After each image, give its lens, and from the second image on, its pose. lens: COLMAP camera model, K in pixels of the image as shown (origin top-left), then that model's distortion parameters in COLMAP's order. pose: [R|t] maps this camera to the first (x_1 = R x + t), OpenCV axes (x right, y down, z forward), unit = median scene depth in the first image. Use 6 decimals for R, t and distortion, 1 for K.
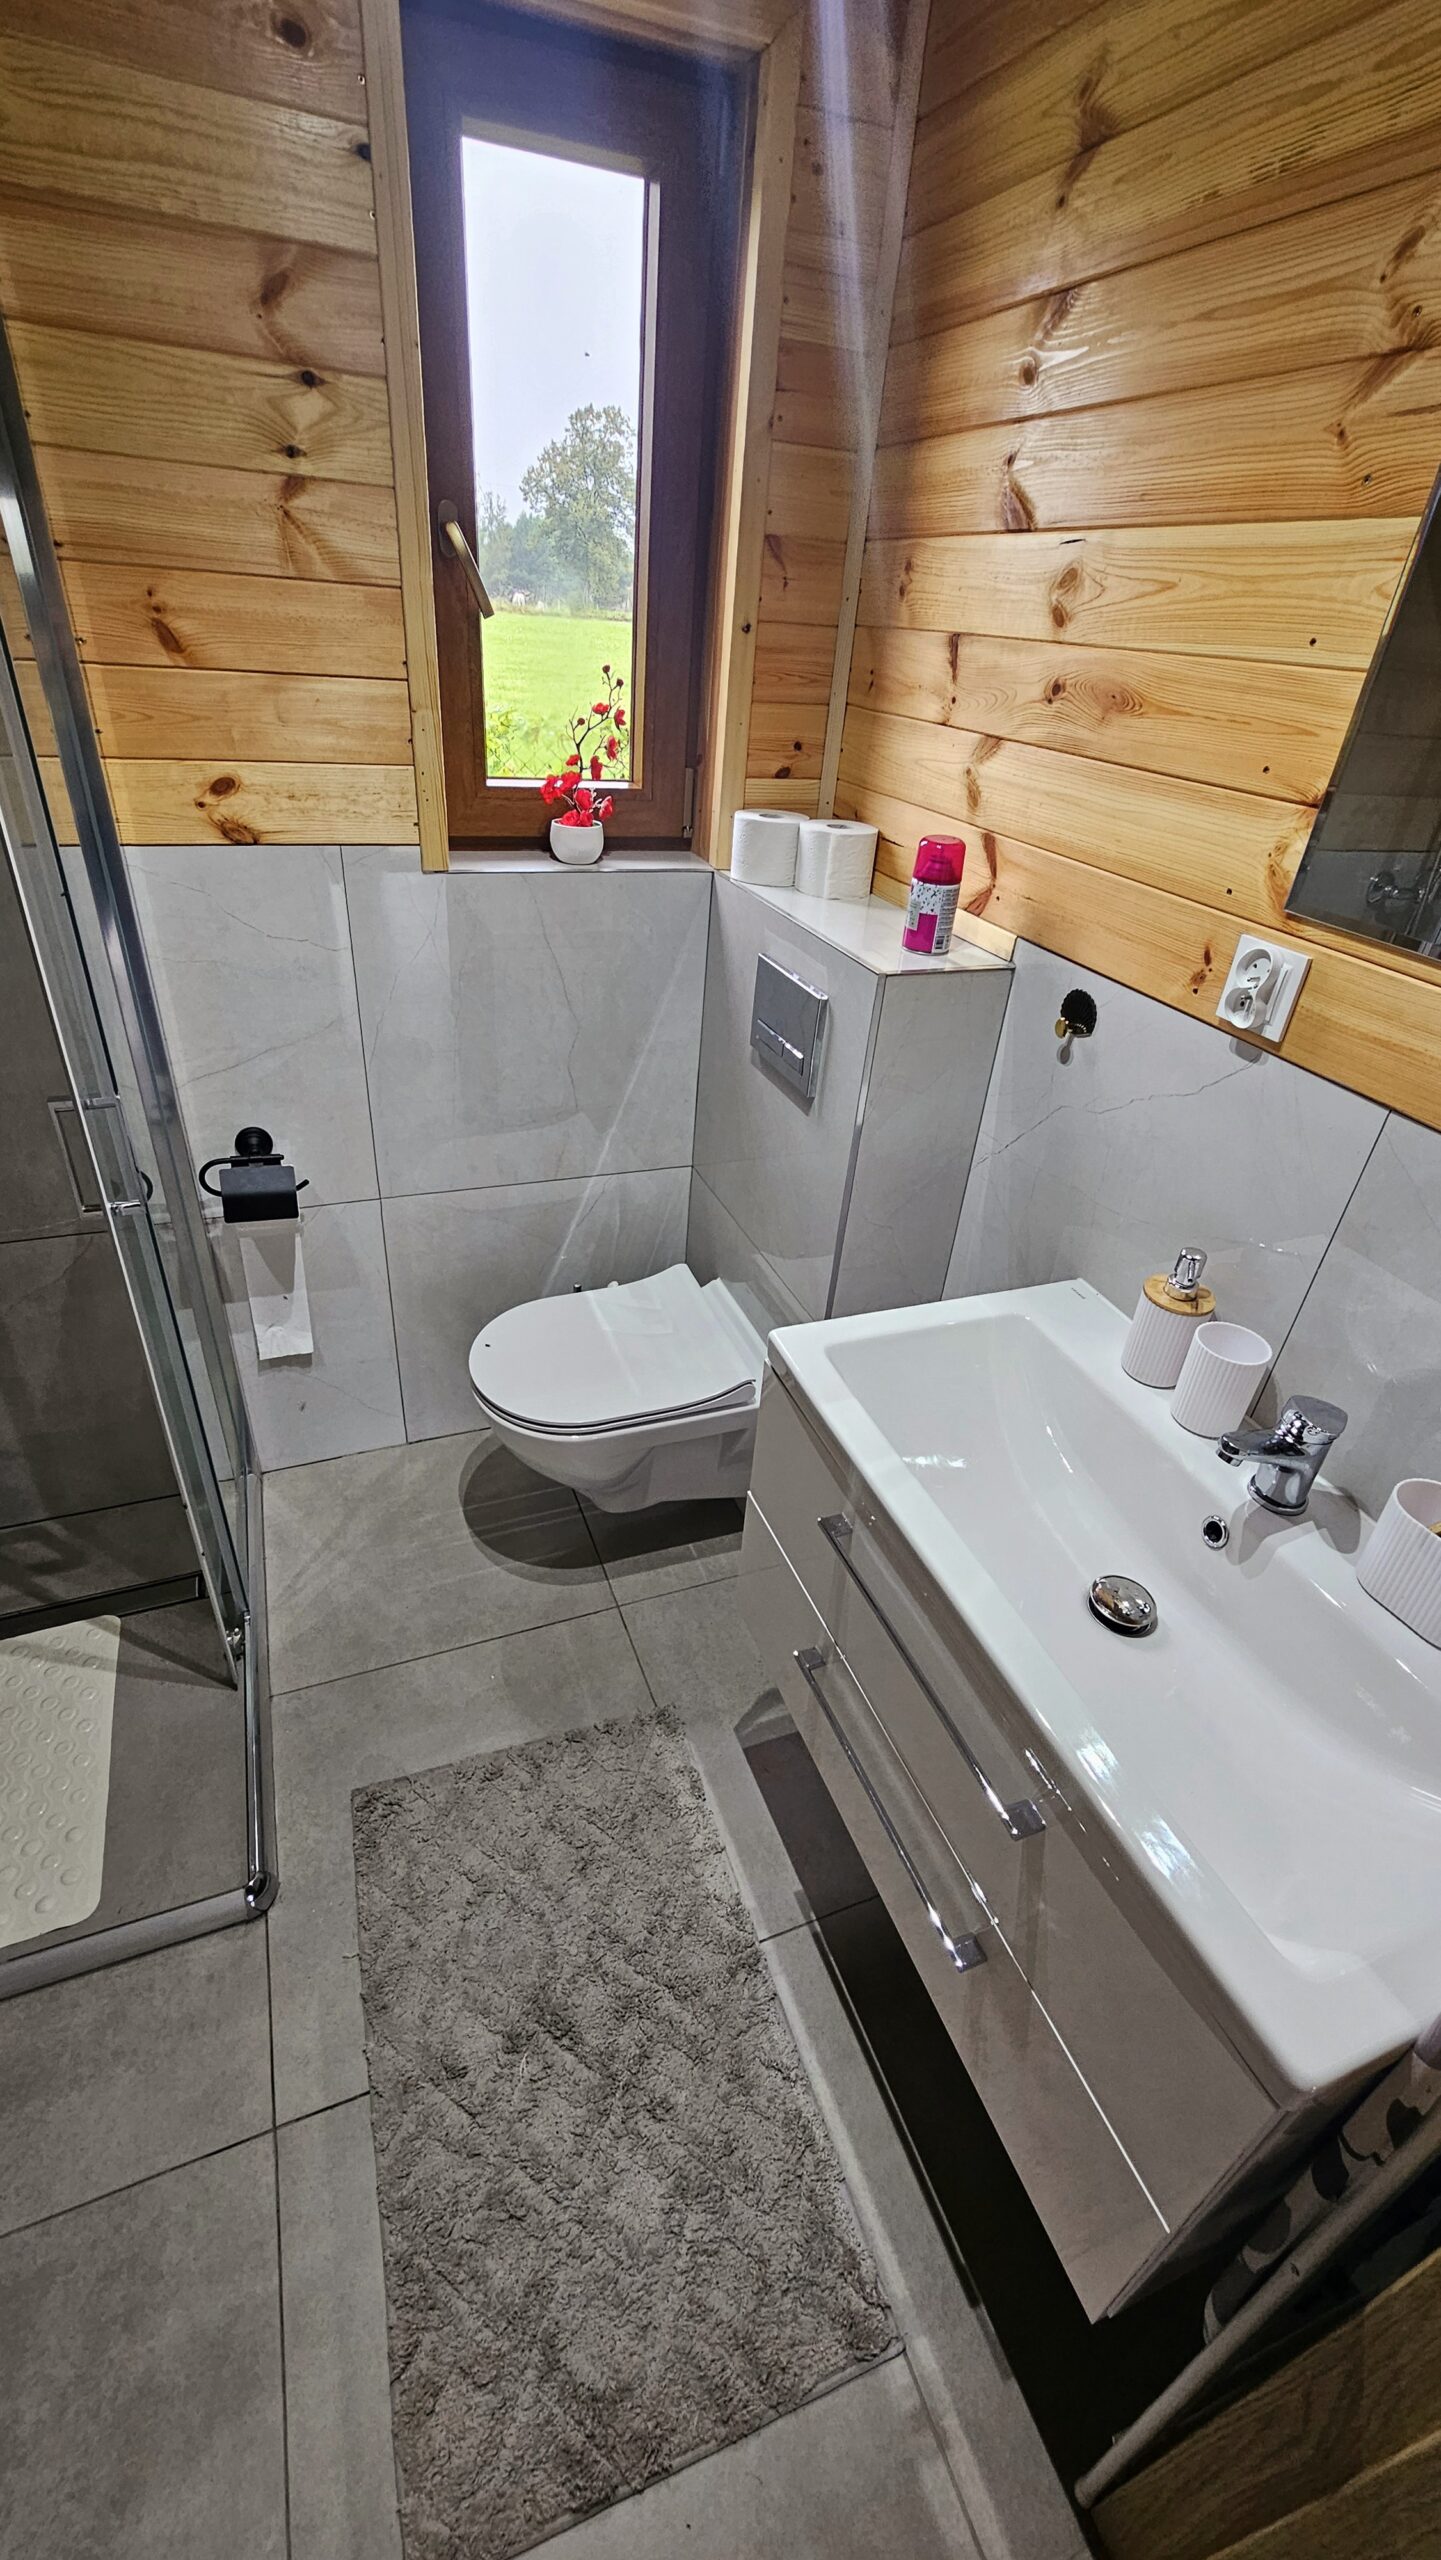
lens RADIAL K [[1050.9, 0, 710.9], [0, 1050.9, 1277.2], [0, 0, 1]] dist [-0.002847, 0.001203]
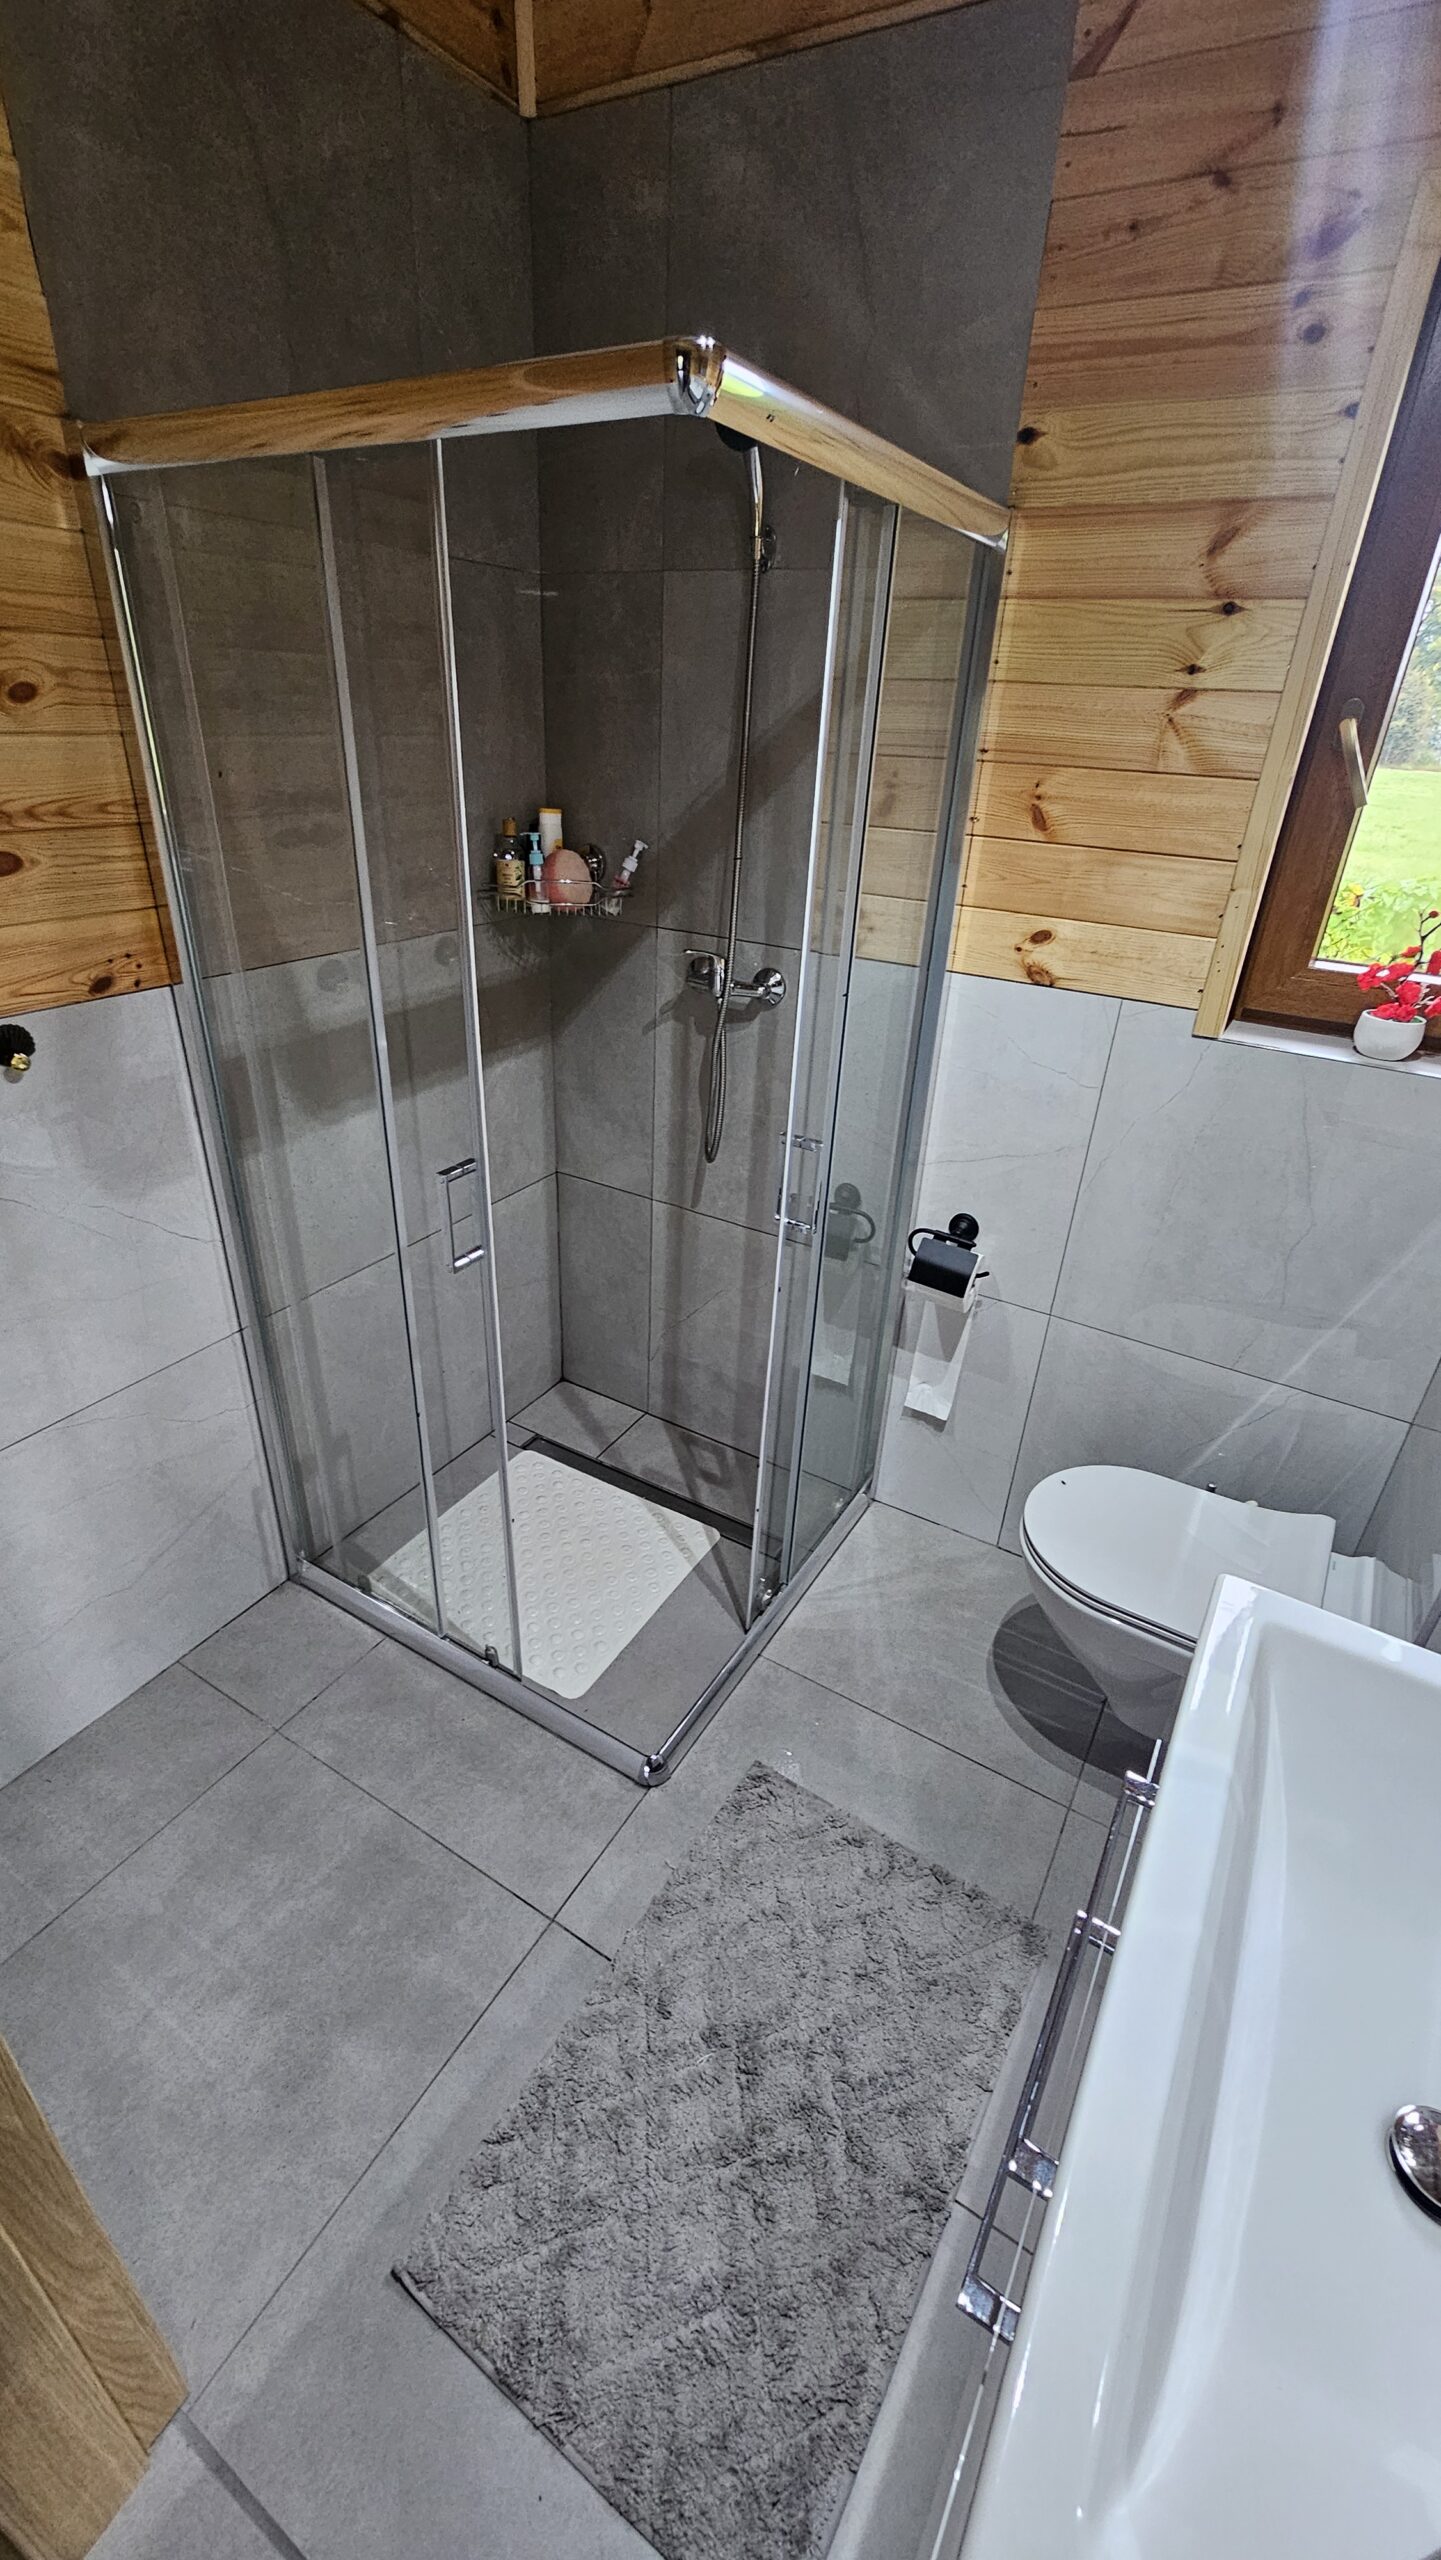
lens RADIAL K [[1050.9, 0, 710.9], [0, 1050.9, 1277.2], [0, 0, 1]] dist [-0.002847, 0.001203]
pose [[0.609145, 0.335481, -0.718606, 0.283357], [-0.425887, 0.902755, 0.060437, -0.035012], [0.669001, 0.269230, 0.692786, 0.036343]]
